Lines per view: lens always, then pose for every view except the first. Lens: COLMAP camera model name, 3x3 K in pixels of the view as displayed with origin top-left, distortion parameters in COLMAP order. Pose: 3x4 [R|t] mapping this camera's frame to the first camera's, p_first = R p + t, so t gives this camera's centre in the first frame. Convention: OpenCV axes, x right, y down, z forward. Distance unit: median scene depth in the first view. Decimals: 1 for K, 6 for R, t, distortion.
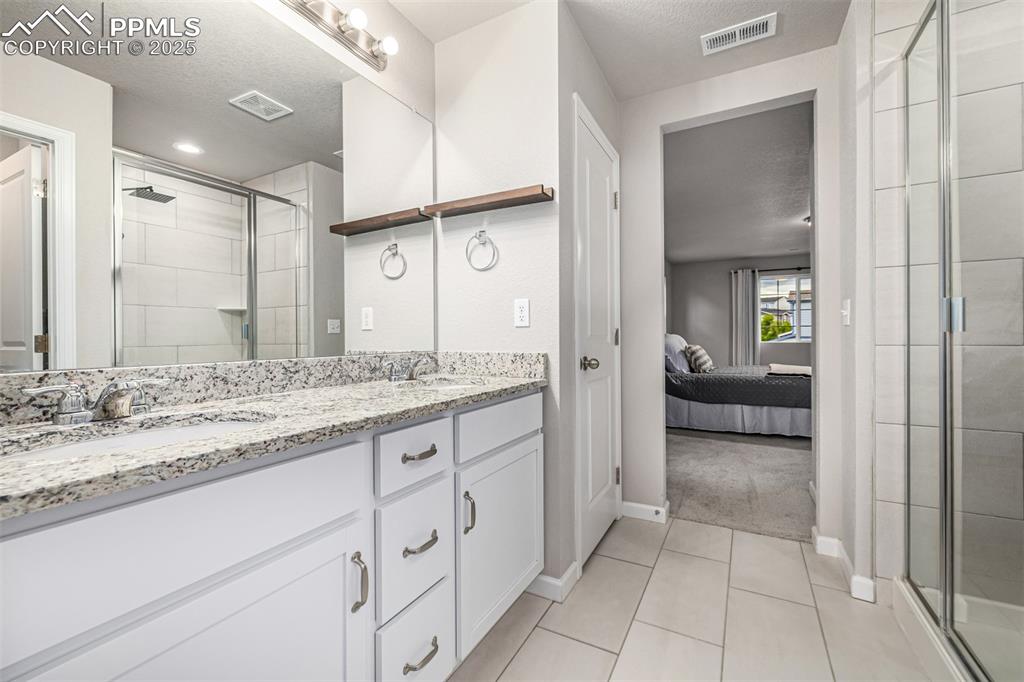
lens RADIAL K [[430.2, 0, 514.9], [0, 430.2, 338.4], [0, 0, 1]] dist [-0.000145, 0.000704]
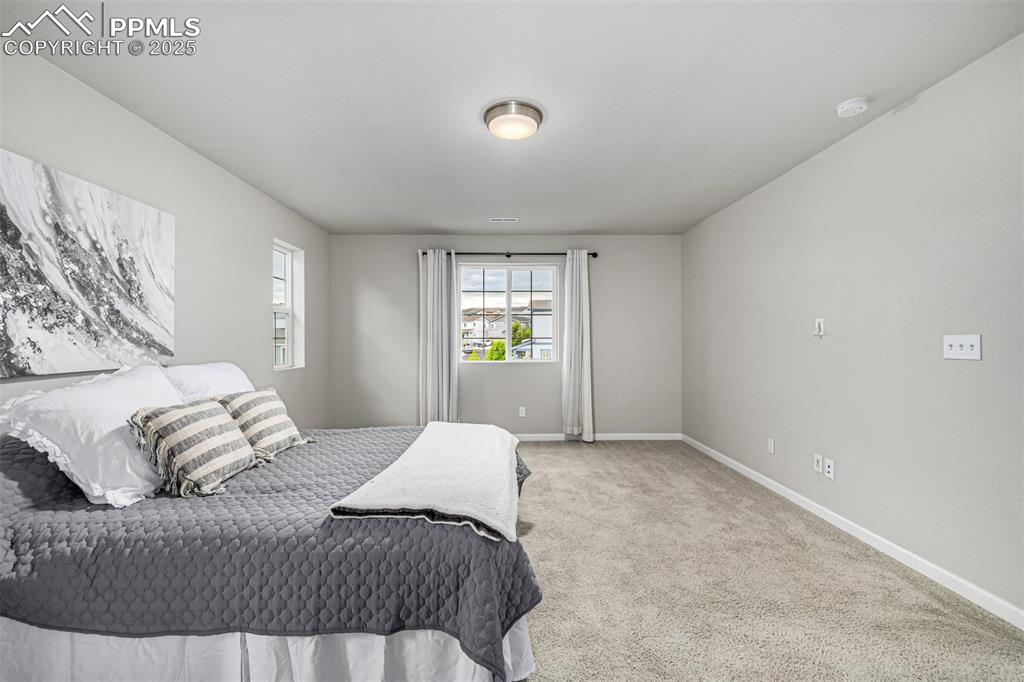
lens RADIAL K [[430.2, 0, 505.5], [0, 430.2, 338.9], [0, 0, 1]] dist [-0.000145, 0.000704]
pose [[0.877505, 0.000522, 0.479567, 0.484410], [0.004285, 0.999951, -0.008929, -0.031986], [-0.479548, 0.009890, 0.877460, 0.593893]]
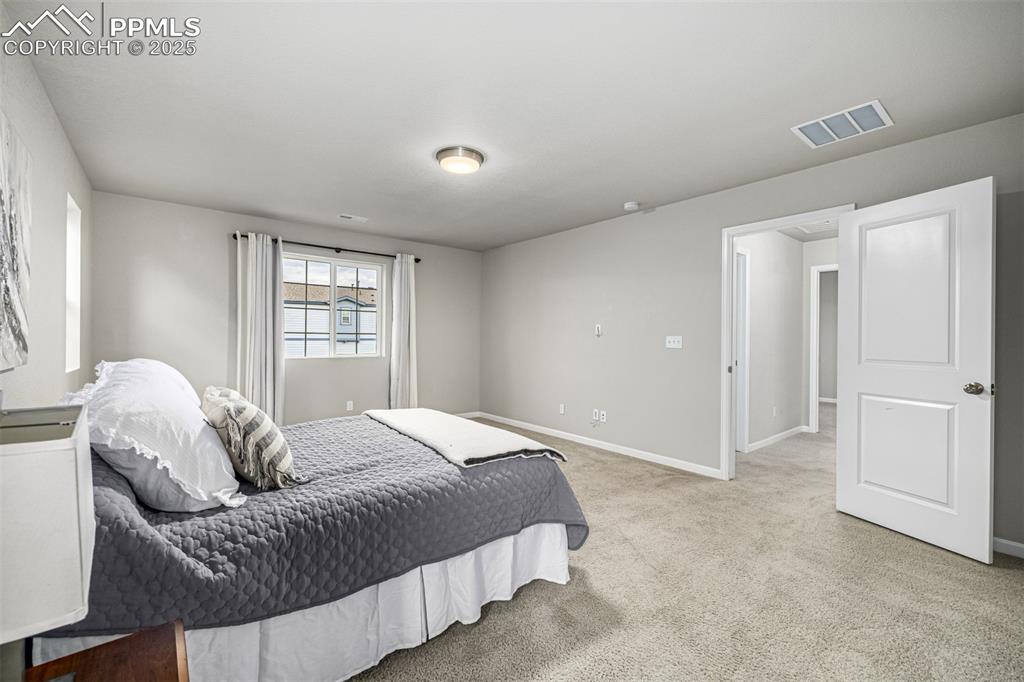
lens RADIAL K [[430.2, 0, 512.0], [0, 430.2, 338.3], [0, 0, 1]] dist [-0.000145, 0.000704]
pose [[0.389334, 0.003508, 0.921090, 0.202253], [-0.003525, 0.999991, -0.002319, -0.030436], [-0.921090, -0.002344, 0.389343, 0.706542]]
